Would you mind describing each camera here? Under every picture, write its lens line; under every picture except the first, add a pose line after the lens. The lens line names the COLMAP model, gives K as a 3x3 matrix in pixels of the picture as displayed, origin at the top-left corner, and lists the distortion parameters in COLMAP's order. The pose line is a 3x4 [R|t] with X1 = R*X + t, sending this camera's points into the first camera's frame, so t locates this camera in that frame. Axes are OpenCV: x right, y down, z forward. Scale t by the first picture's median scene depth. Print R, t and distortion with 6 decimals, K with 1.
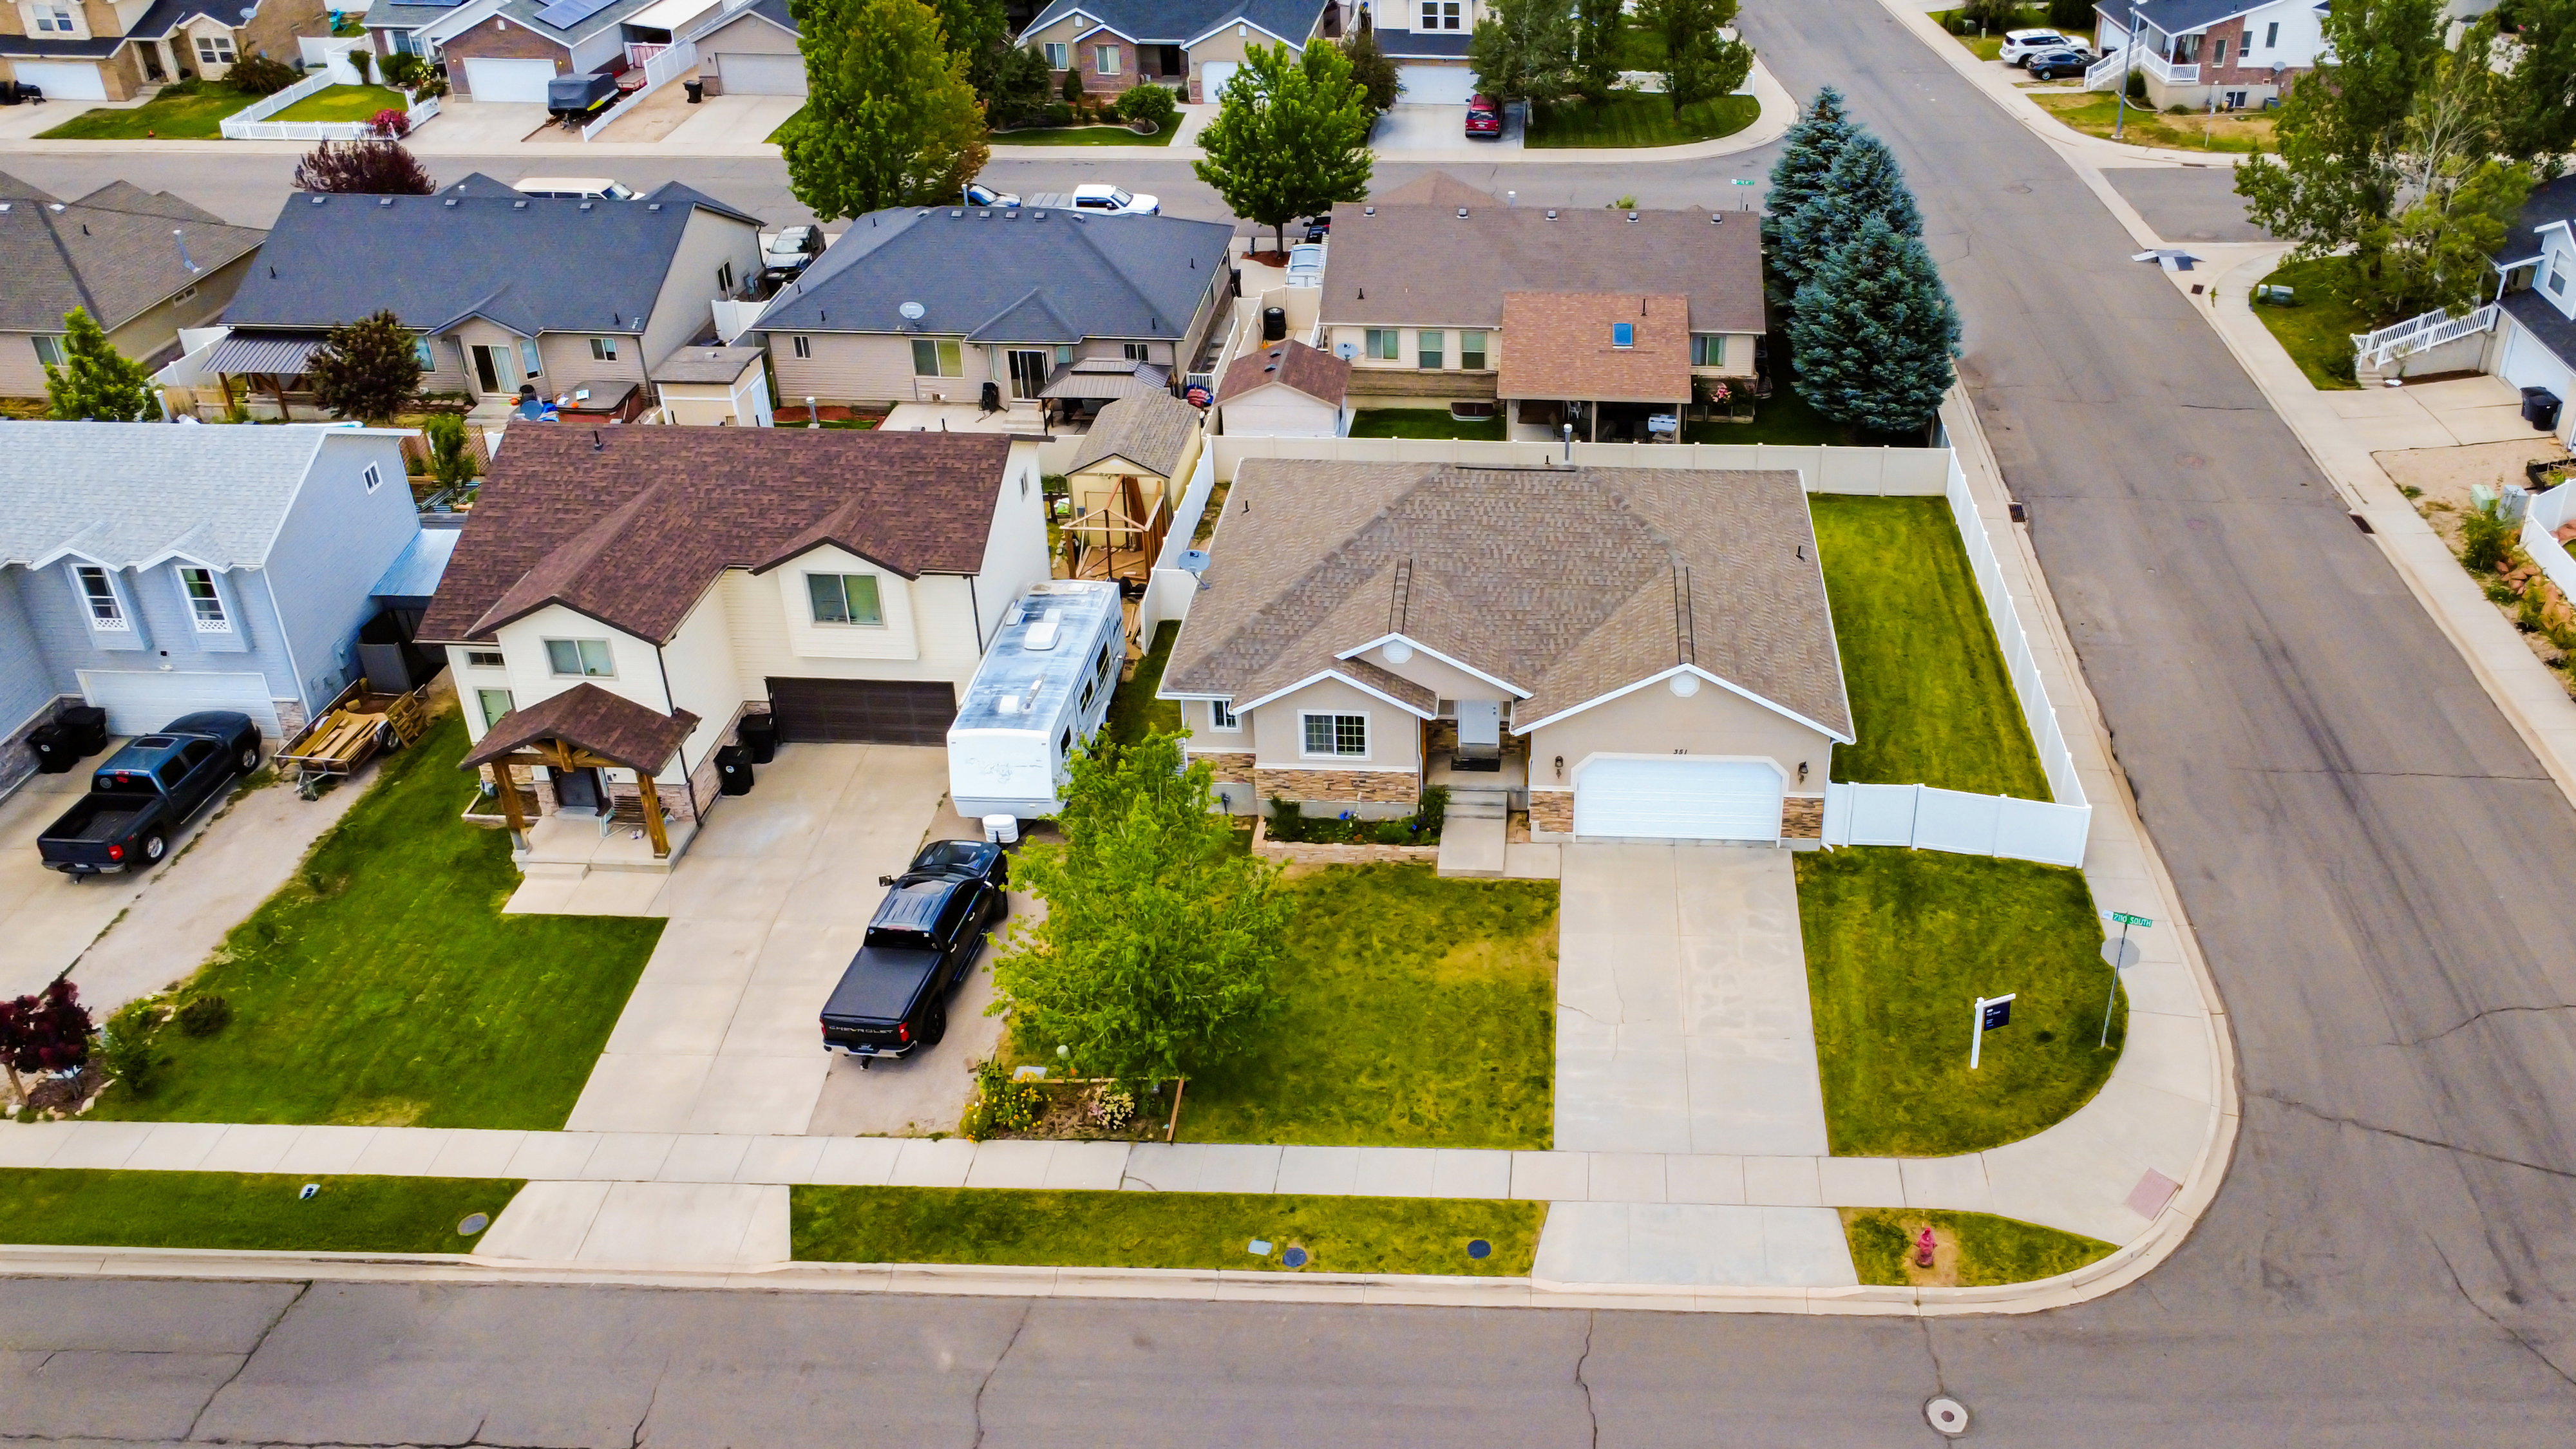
lens RADIAL K [[1969.0, 0, 1522.3], [0, 1969.0, 497.4], [0, 0, 1]] dist [0.006324, -0.006121]
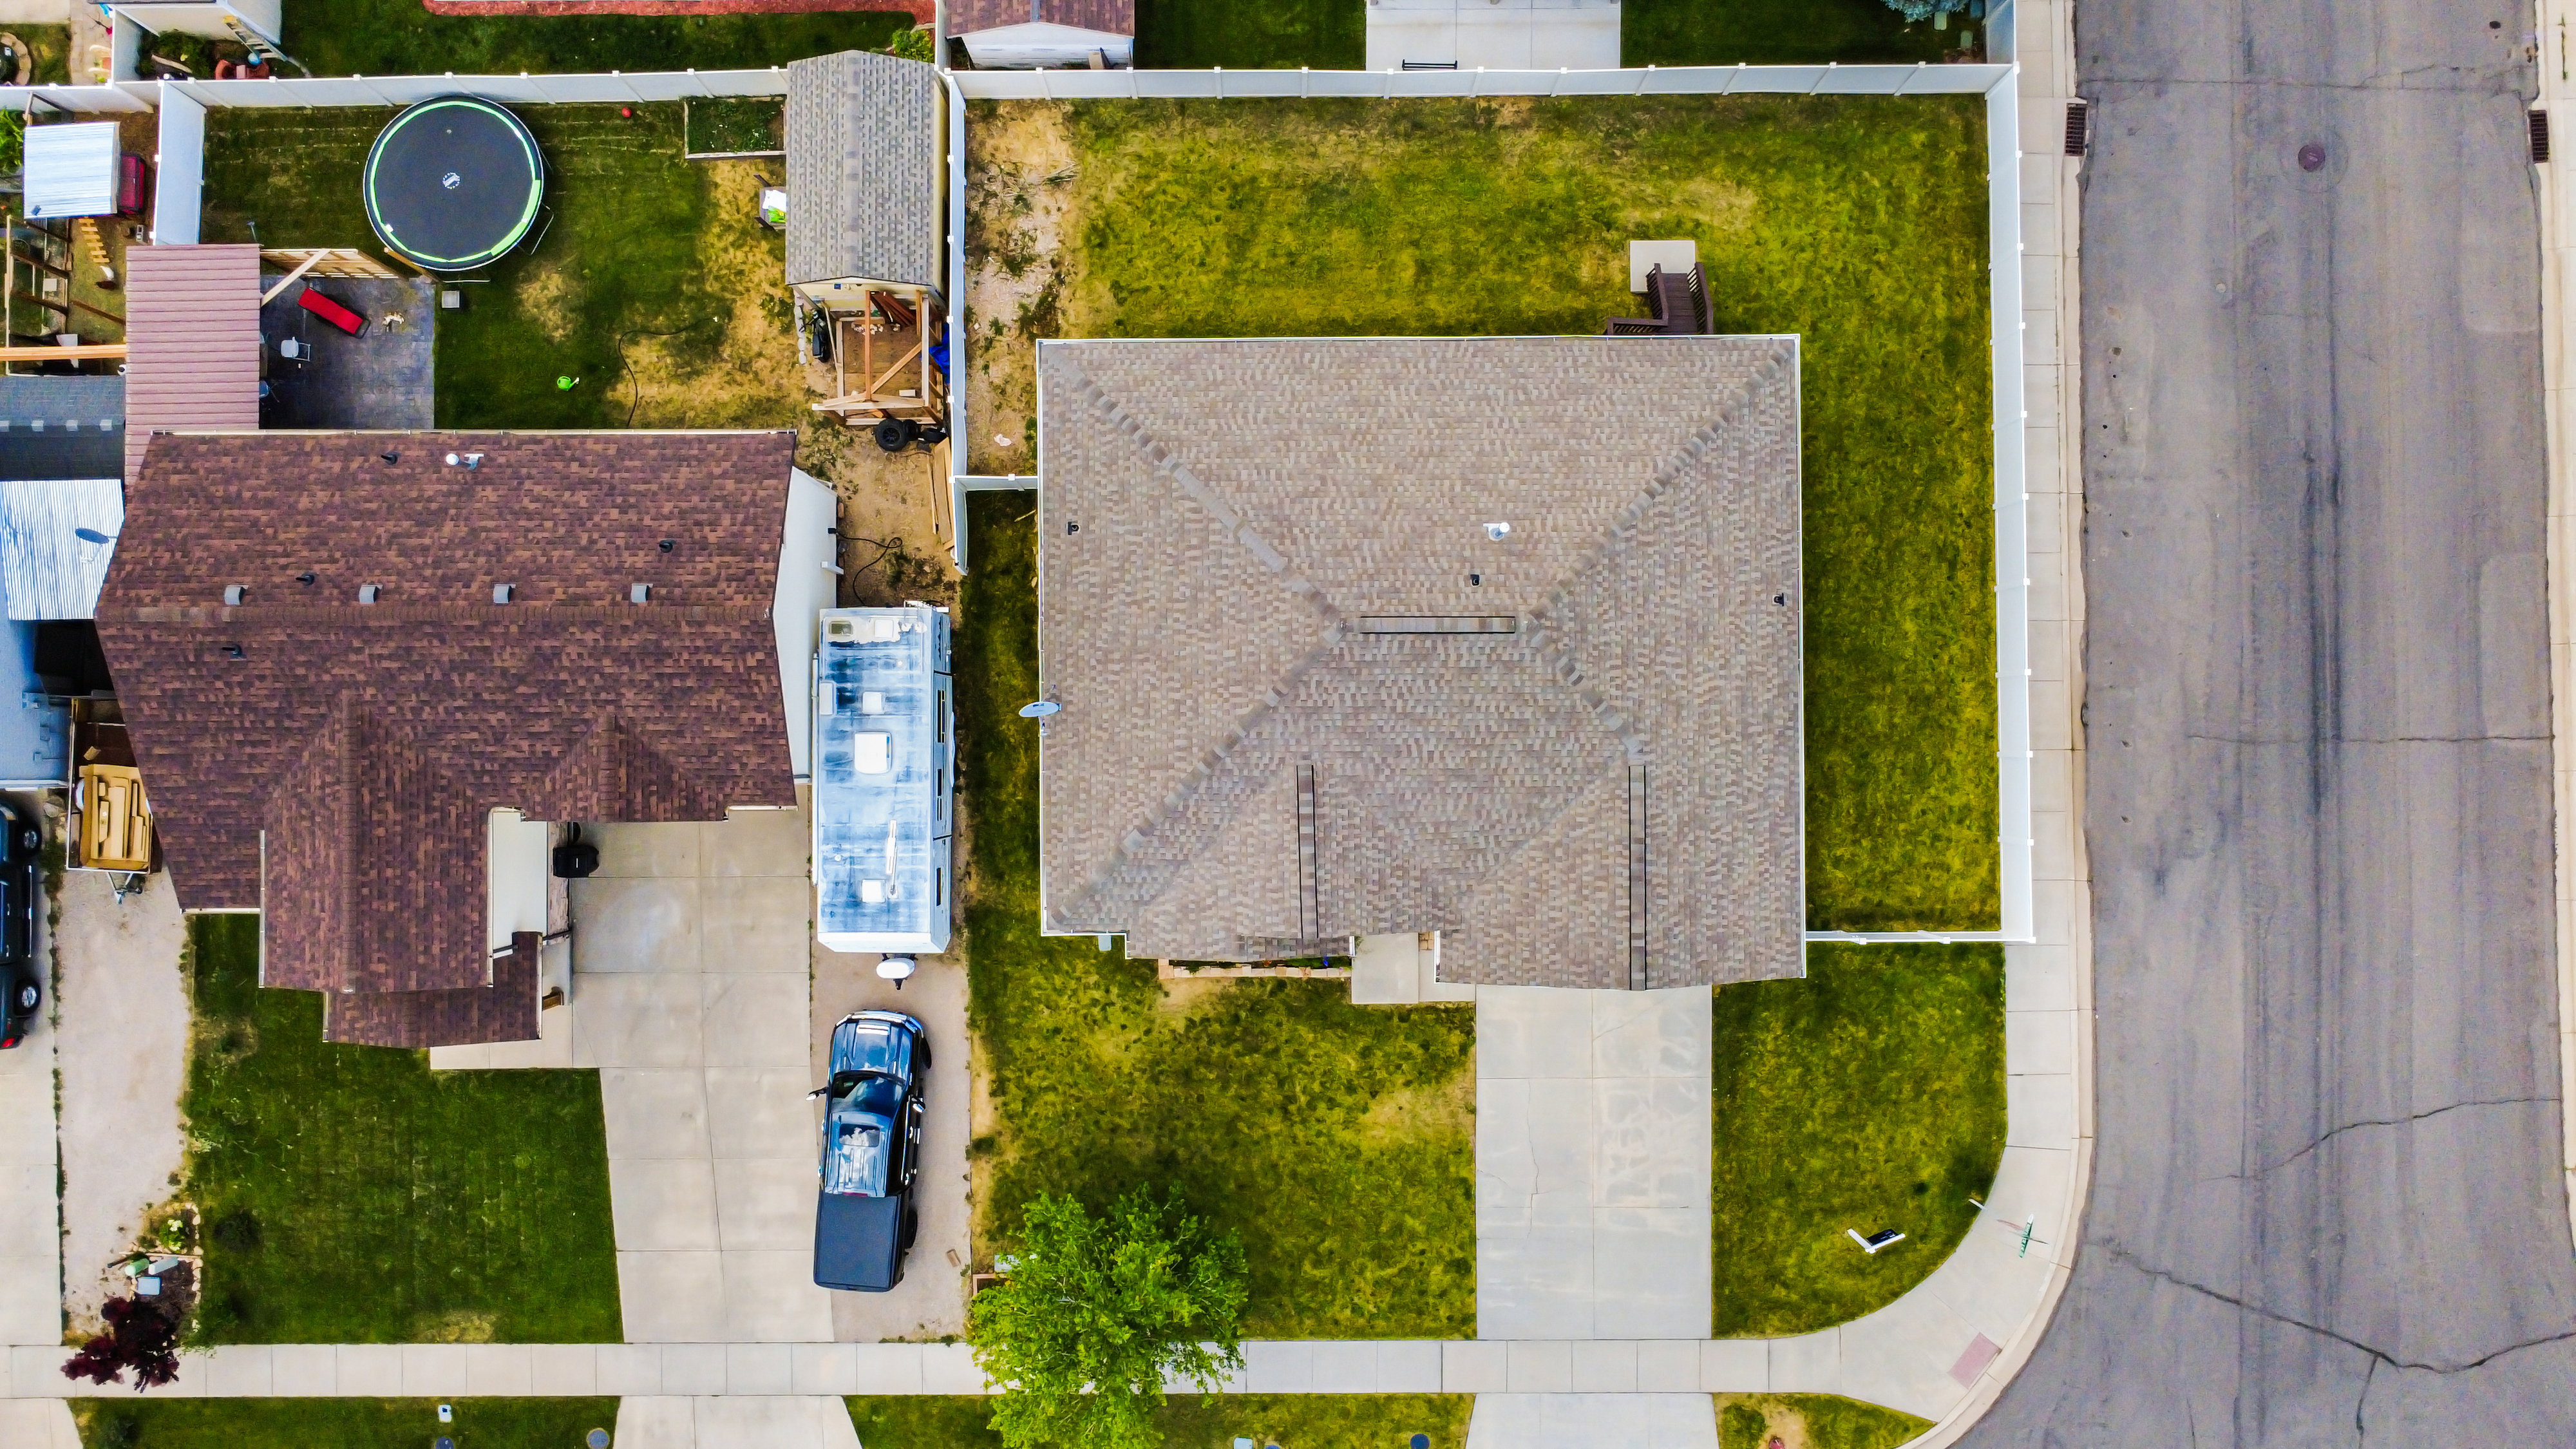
lens RADIAL K [[1866.0, 0, 1283.3], [0, 1866.0, 732.5], [0, 0, 1]] dist [0.000033, 0.003730]
pose [[0.999132, -0.041469, -0.004067, -0.068241], [0.023175, 0.471927, 0.881333, -0.701866], [-0.034629, -0.880662, 0.472479, 0.678256]]
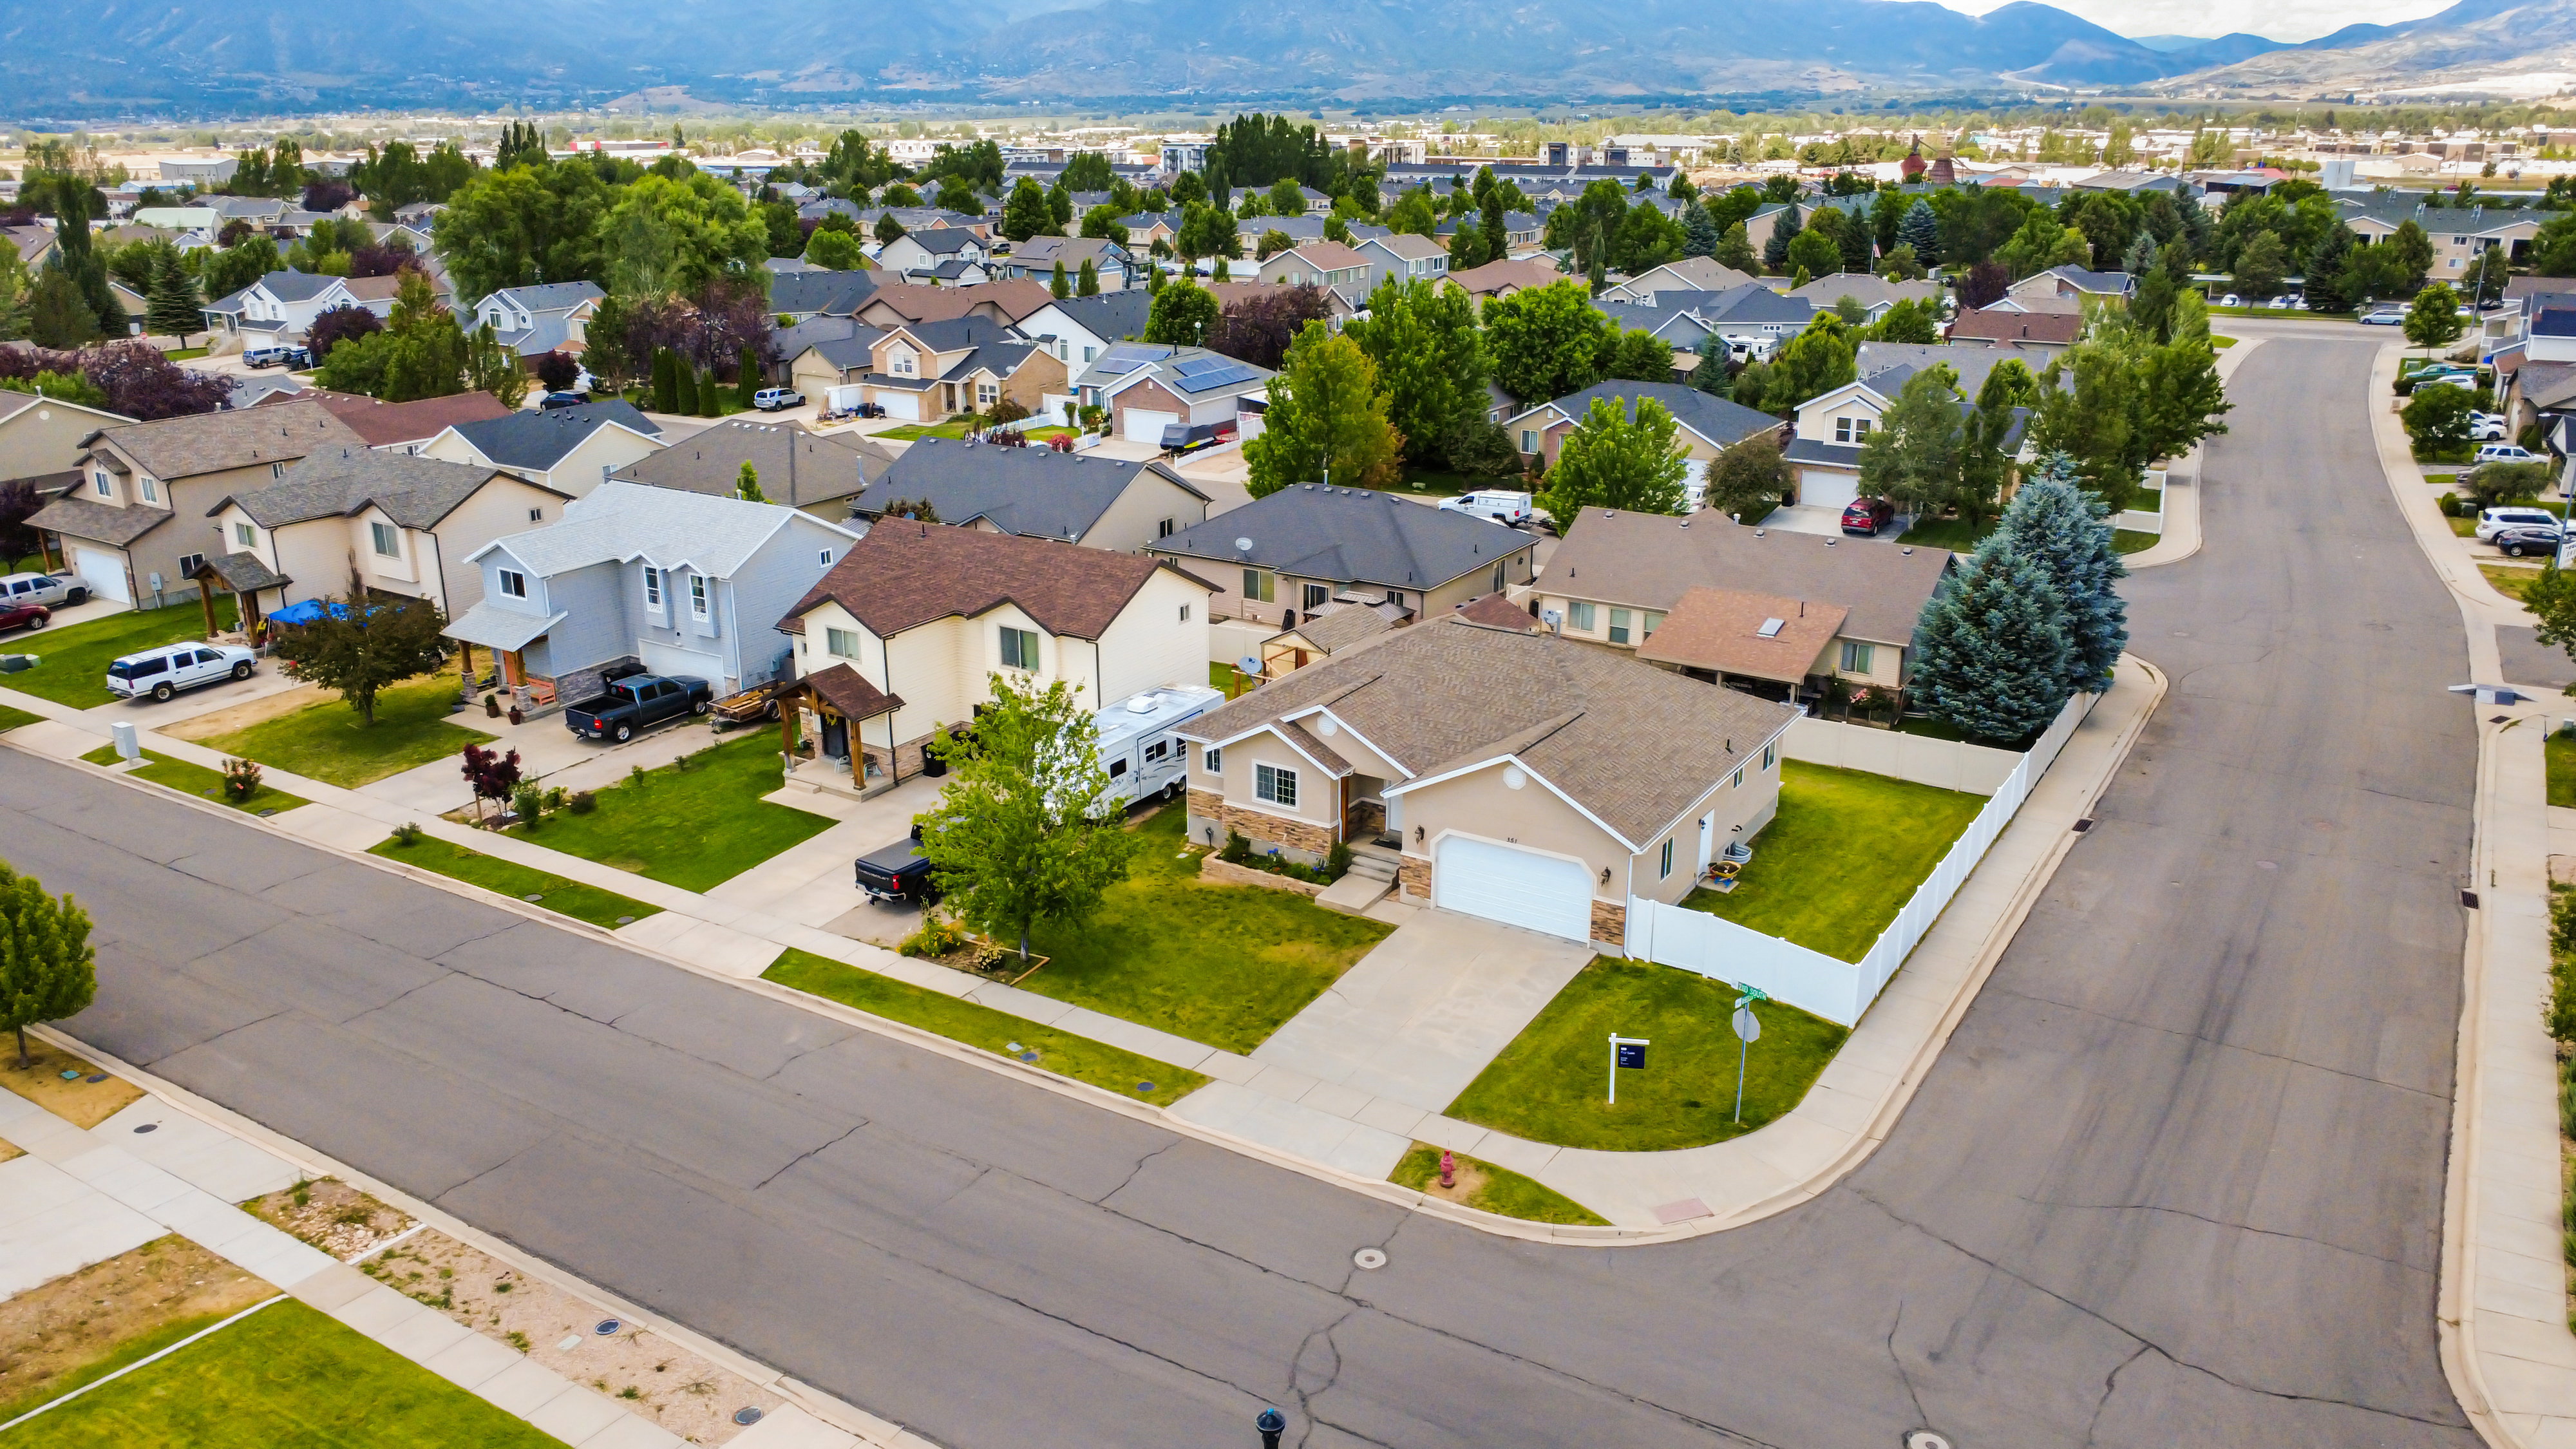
lens RADIAL K [[1866.0, 0, 1278.6], [0, 1866.0, 727.2], [0, 0, 1]] dist [0.000033, 0.003730]
pose [[0.860203, 0.154100, -0.486111, 0.494919], [-0.226077, 0.969693, -0.092659, 0.198503], [0.457099, 0.189604, 0.868971, -0.057800]]
